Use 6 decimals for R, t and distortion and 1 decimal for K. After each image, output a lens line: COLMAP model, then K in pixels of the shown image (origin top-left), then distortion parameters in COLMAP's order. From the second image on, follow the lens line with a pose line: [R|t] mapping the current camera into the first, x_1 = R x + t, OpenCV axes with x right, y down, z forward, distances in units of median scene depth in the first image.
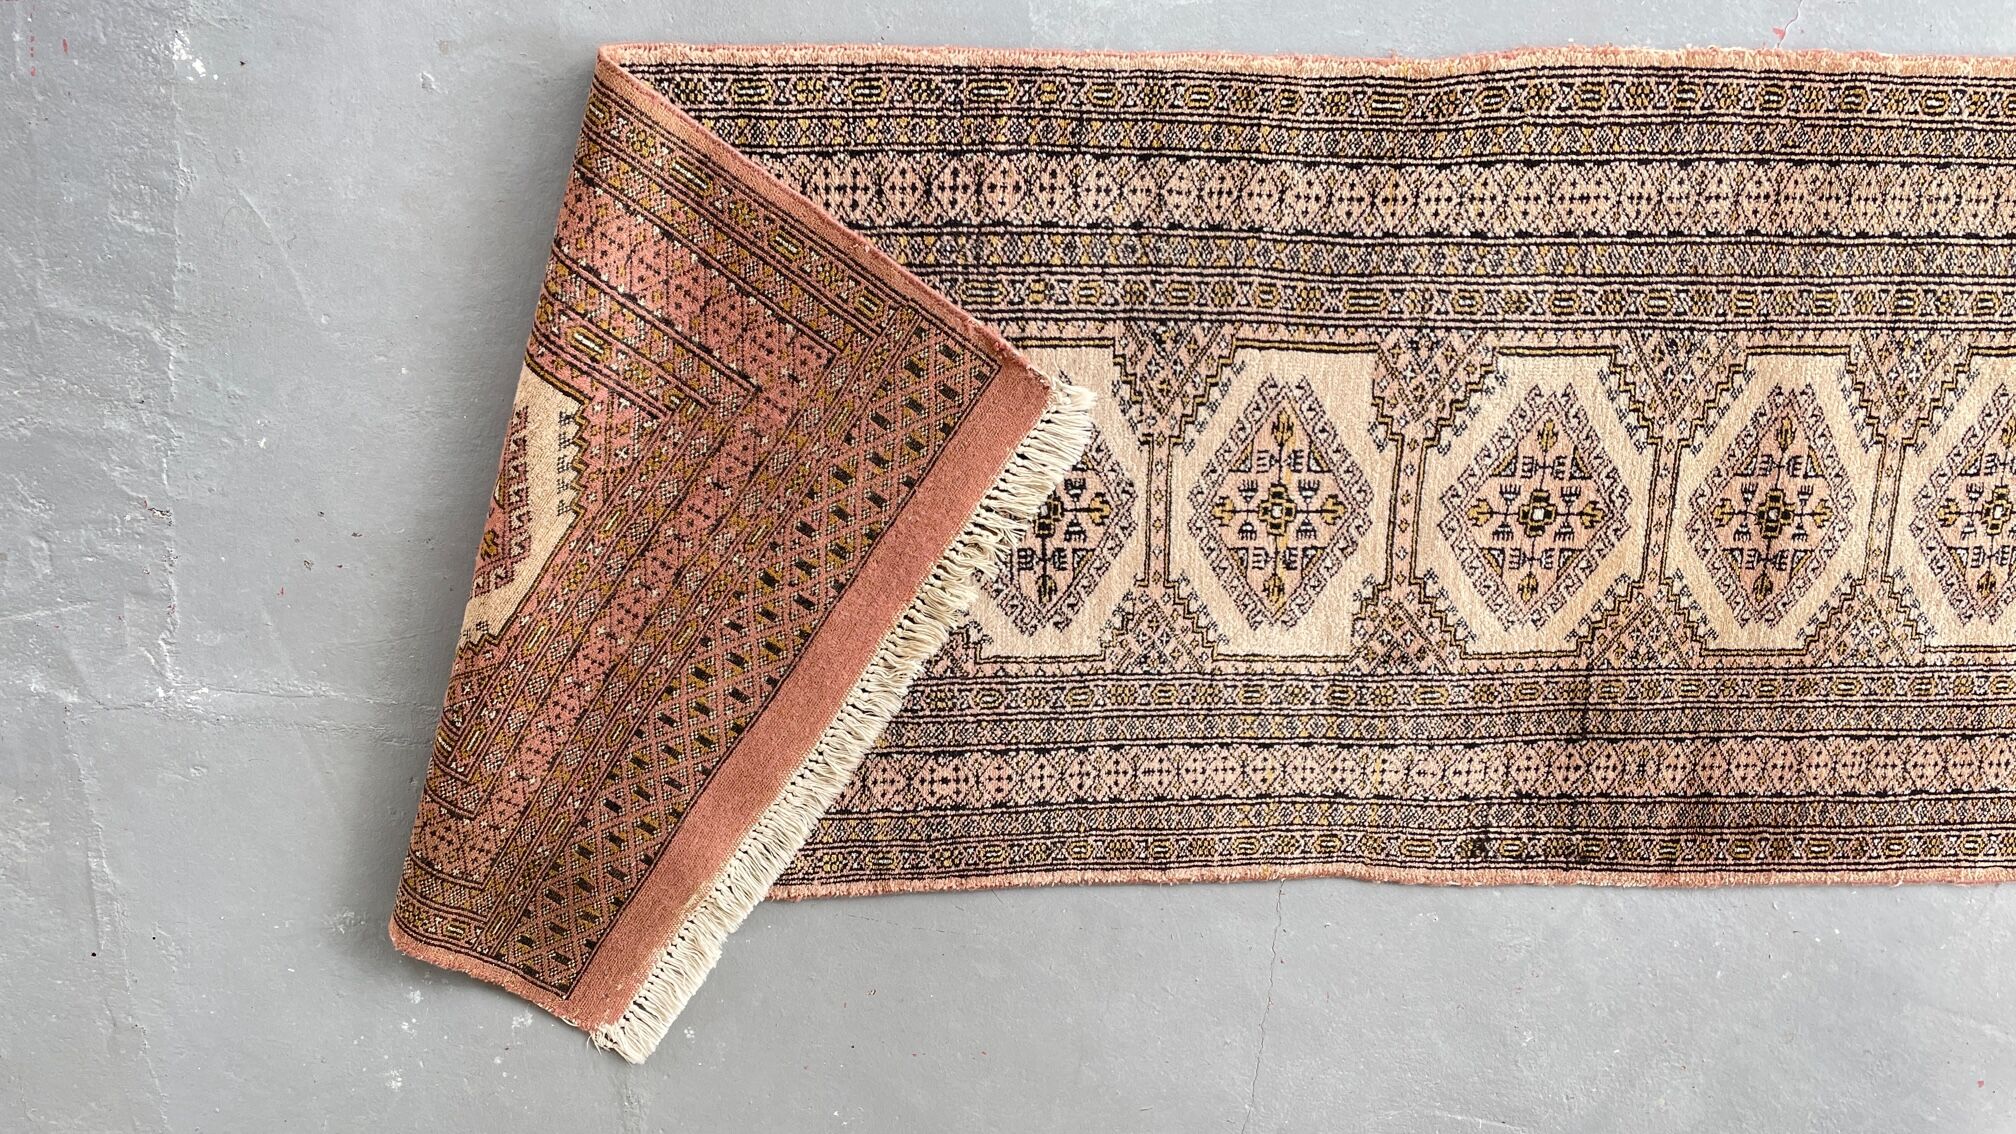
lens RADIAL K [[1498.0, 0, 1021.8], [0, 1498.0, 580.3], [0, 0, 1]] dist [0.091444, -0.129302]
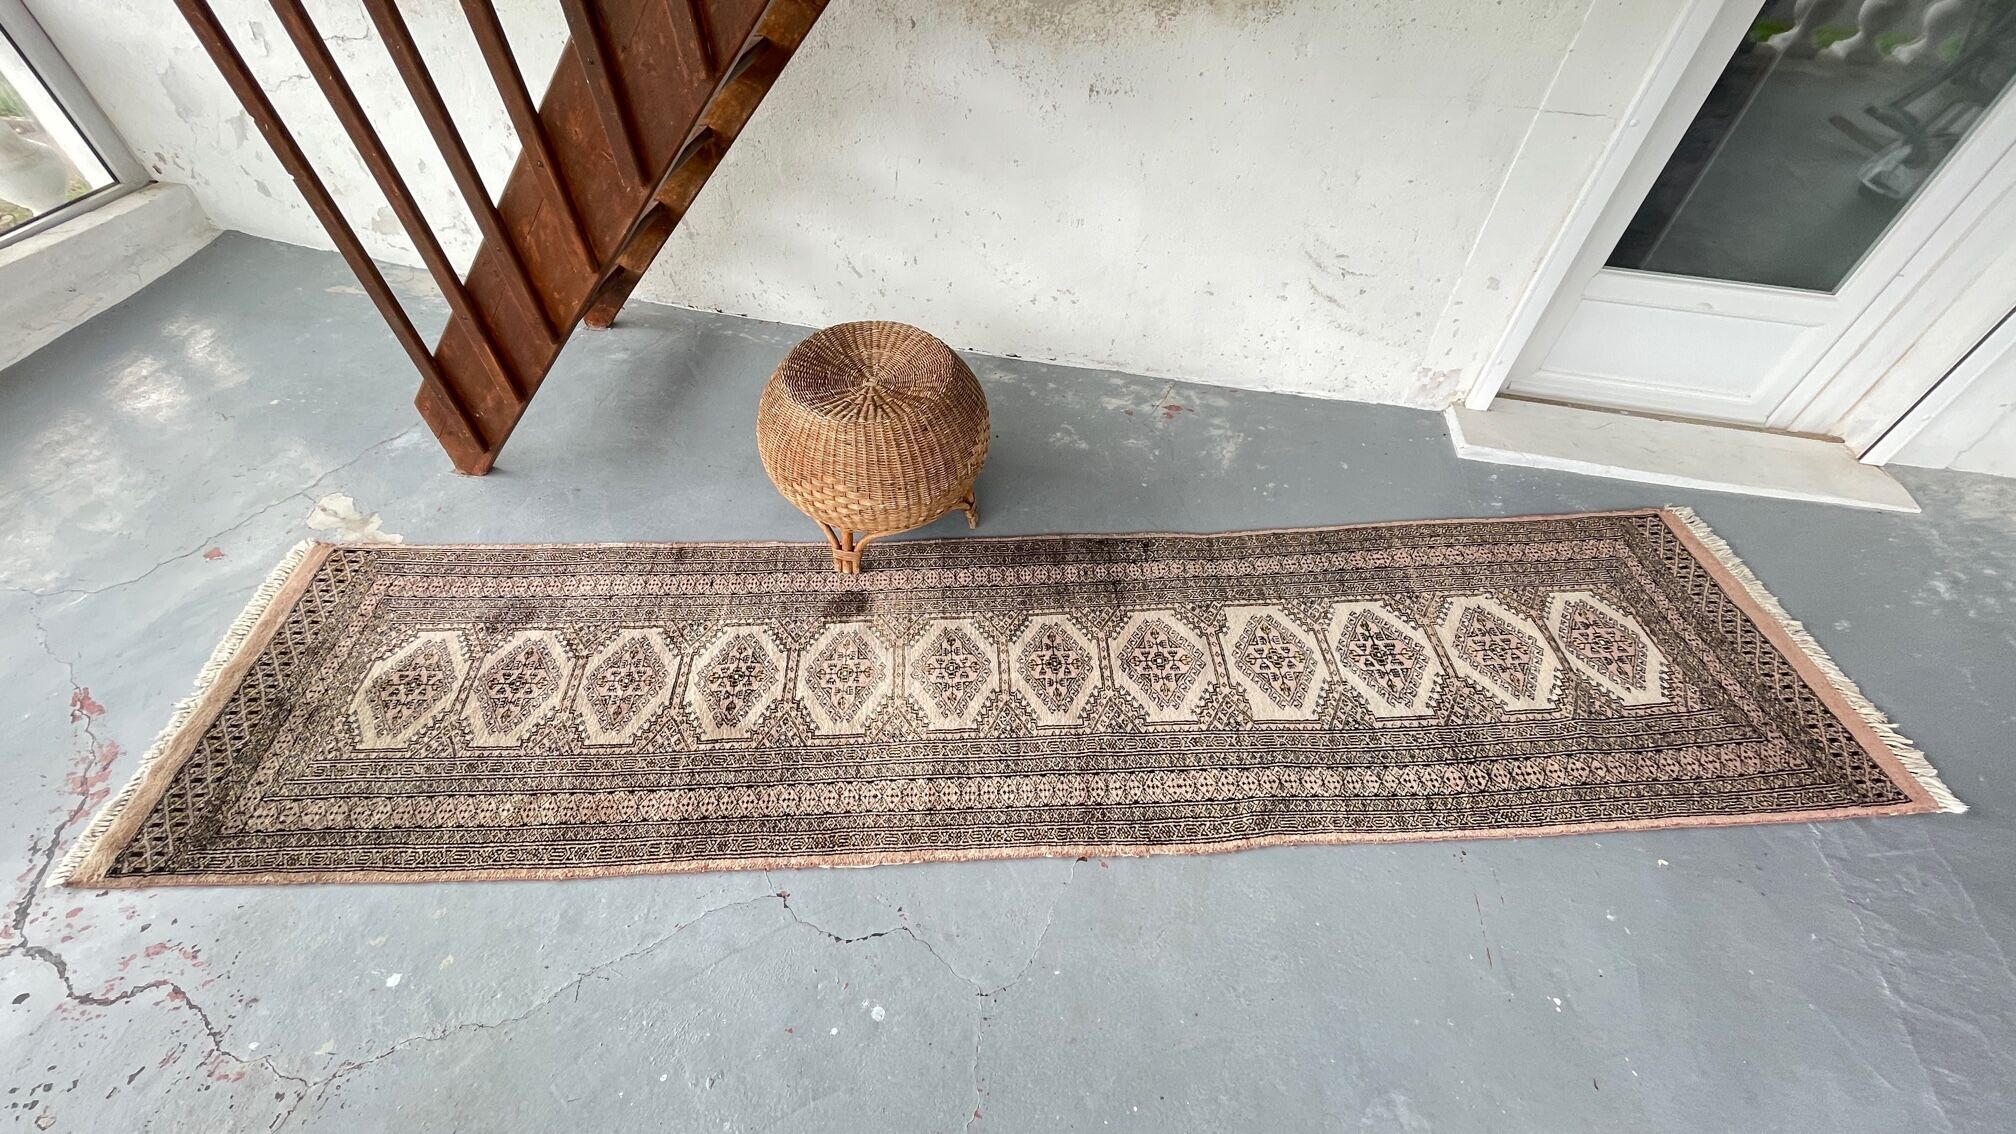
lens RADIAL K [[805.2, 0, 998.7], [0, 805.2, 568.3], [0, 0, 1]] dist [-0.006970, -0.001148]
pose [[-0.998587, 0.016720, -0.050446, 0.640293], [-0.038439, -0.882716, 0.468331, -0.473892], [-0.036699, 0.469609, 0.882112, -0.104666]]
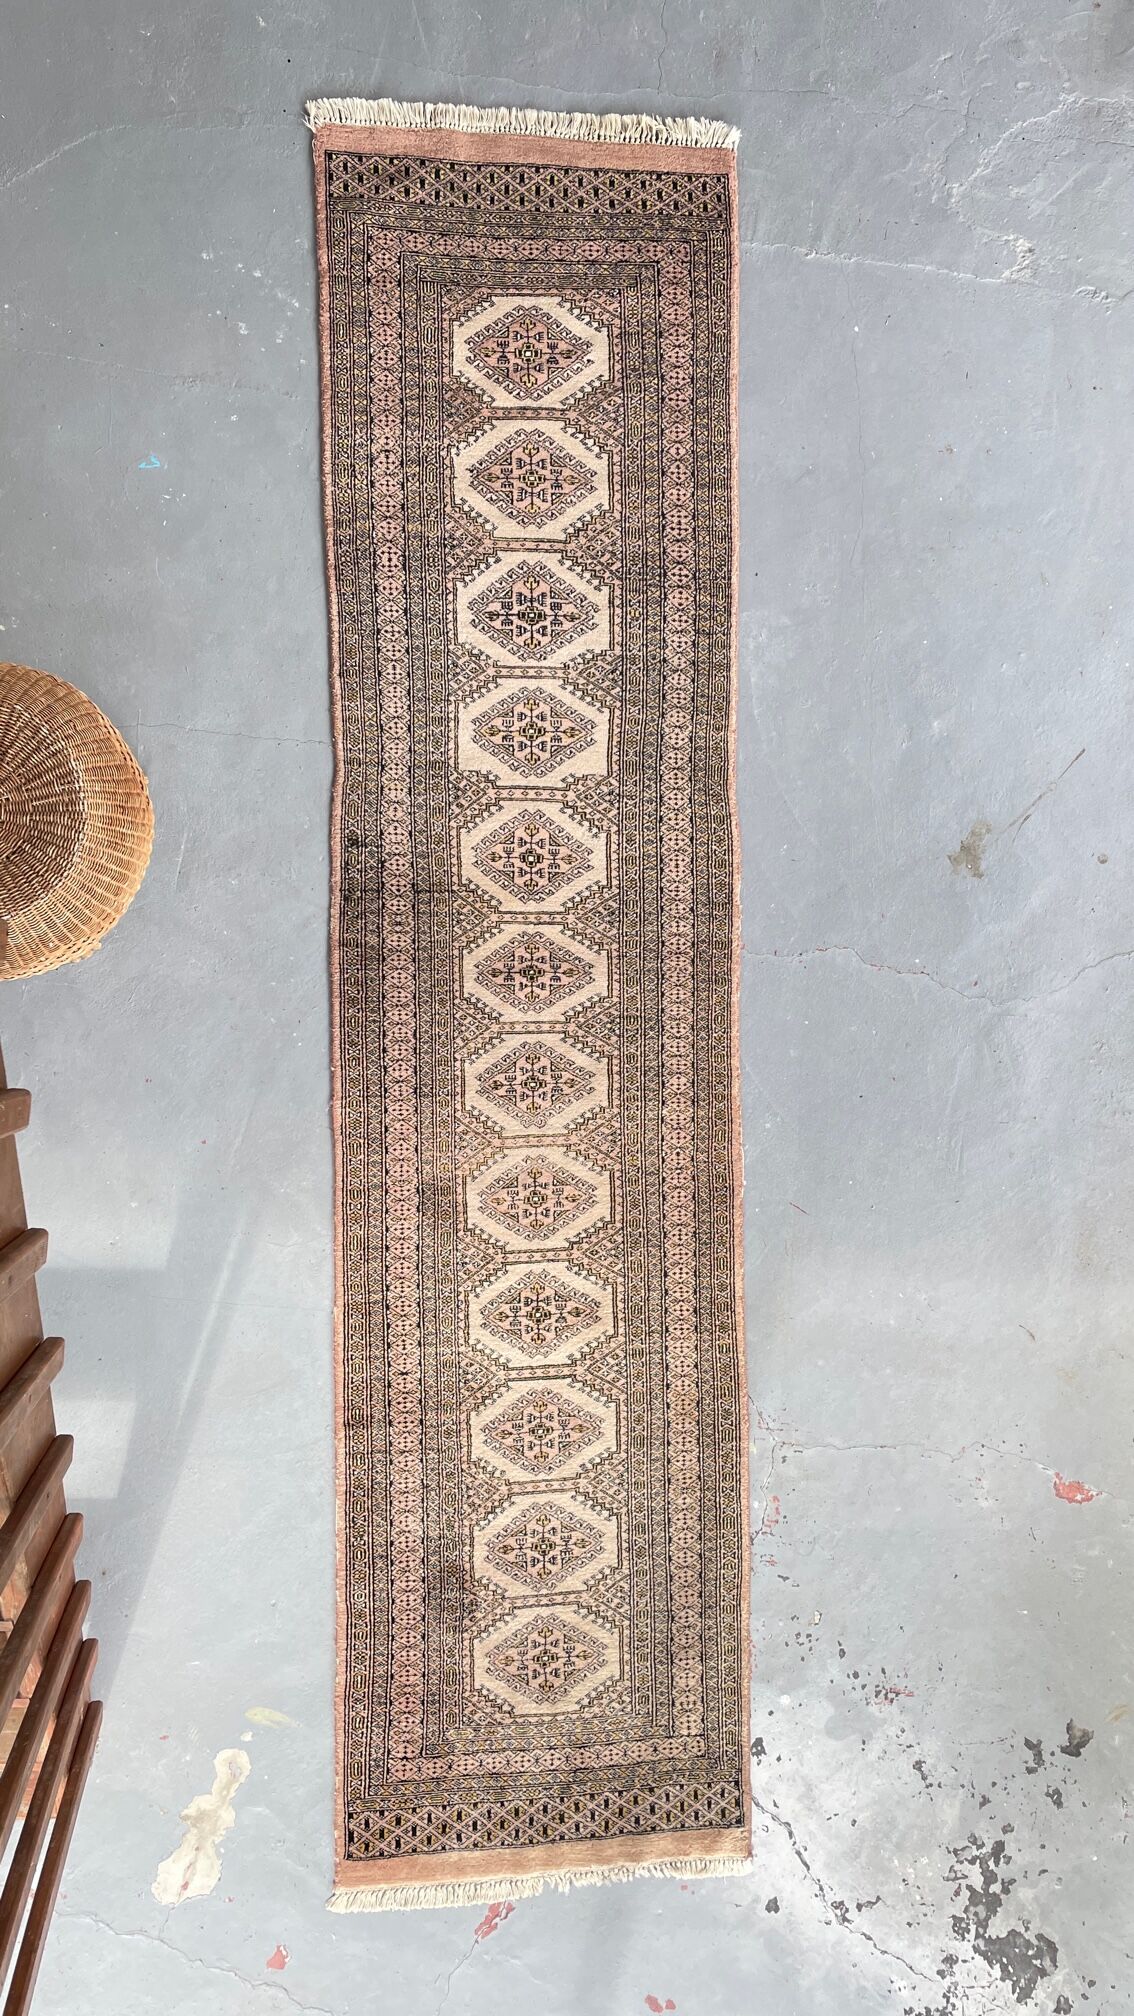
lens RADIAL K [[1498.0, 0, 562.5], [0, 1498.0, 1004.4], [0, 0, 1]] dist [0.091444, -0.129302]
pose [[0.017041, 0.999669, -0.019258, 0.583092], [-0.927369, 0.008602, -0.374049, 0.684214], [-0.373759, 0.024233, 0.927209, -0.904476]]
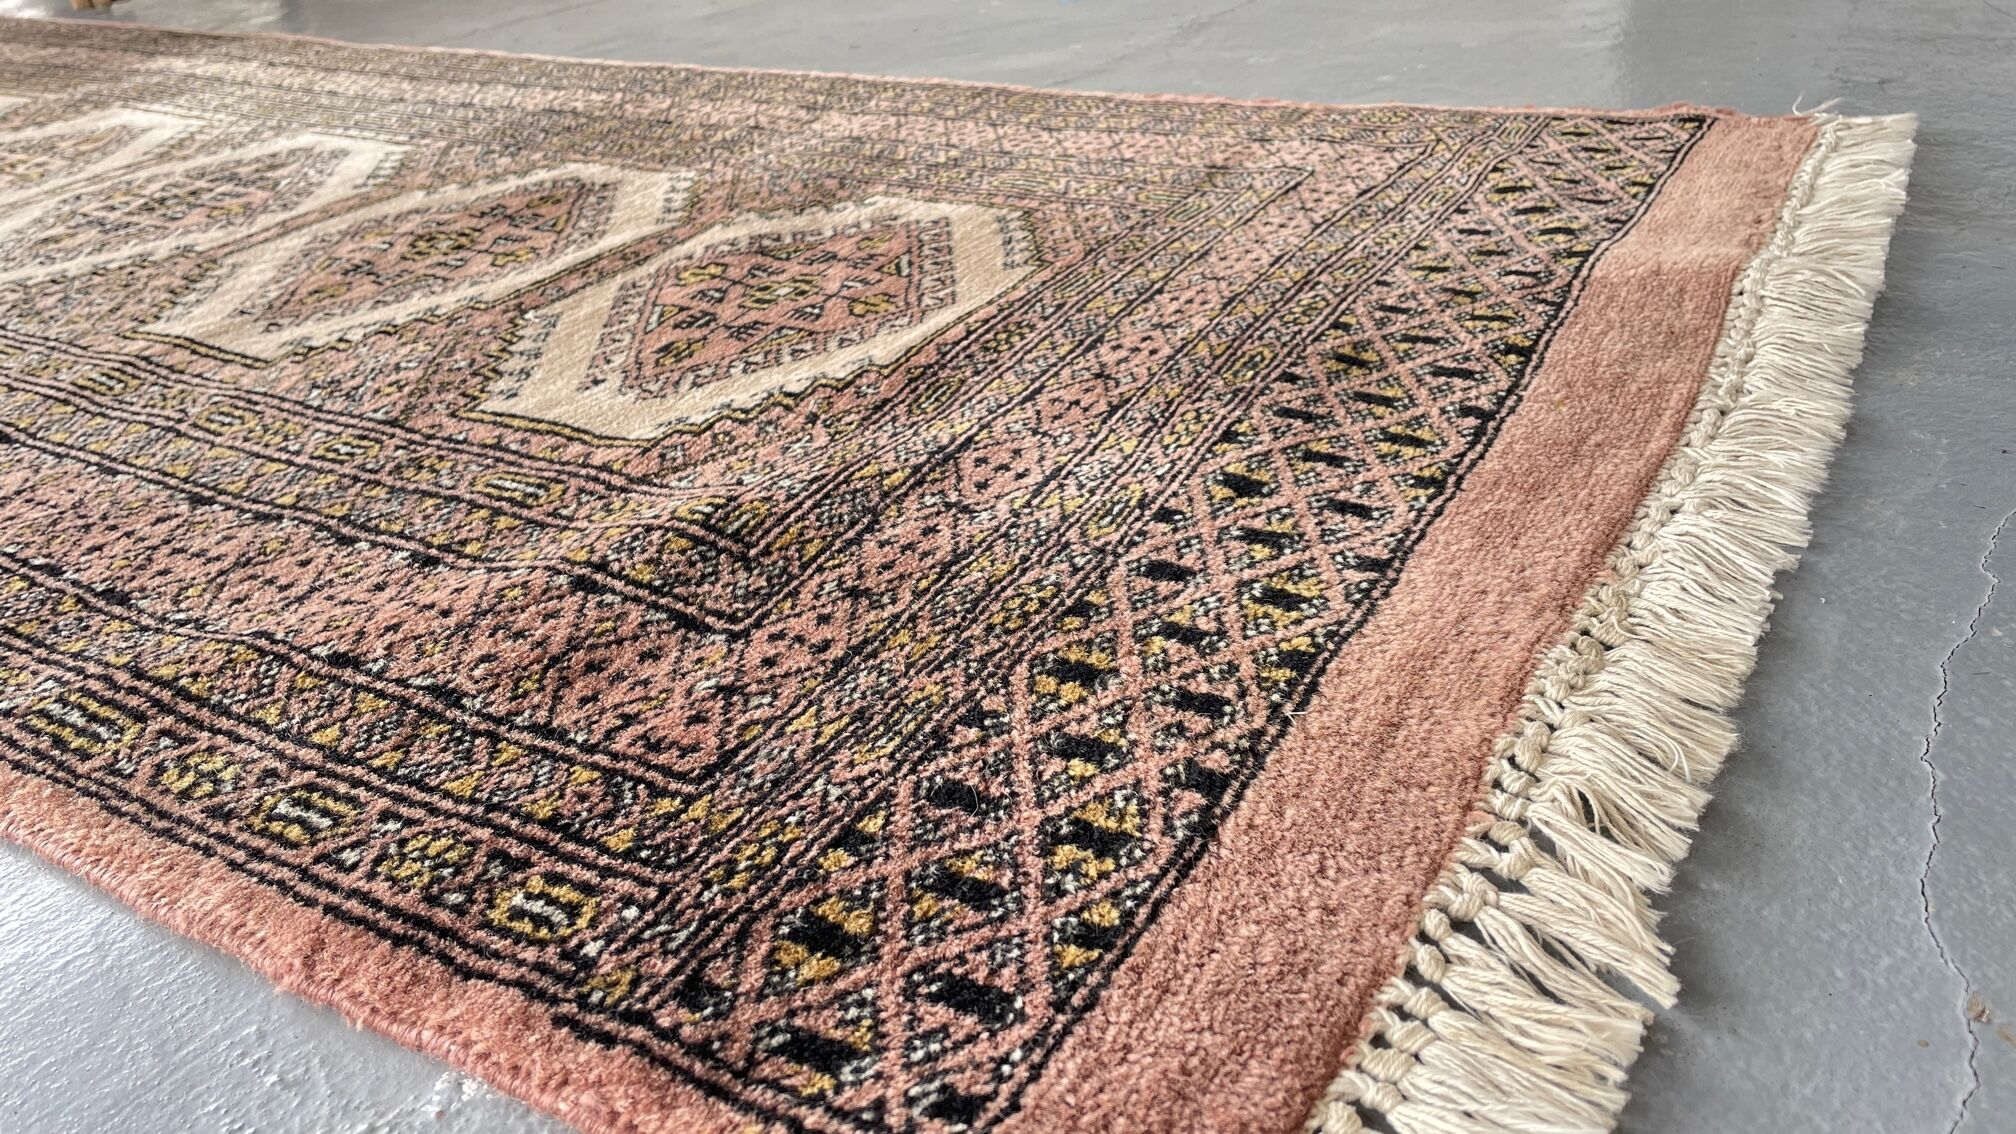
lens RADIAL K [[1498.0, 0, 1007.3], [0, 1498.0, 614.6], [0, 0, 1]] dist [0.091444, -0.129302]
pose [[-0.855496, -0.254547, 0.450924, -0.655378], [0.489687, -0.680791, 0.544730, -0.358291], [0.168326, 0.686825, 0.707062, 0.704591]]
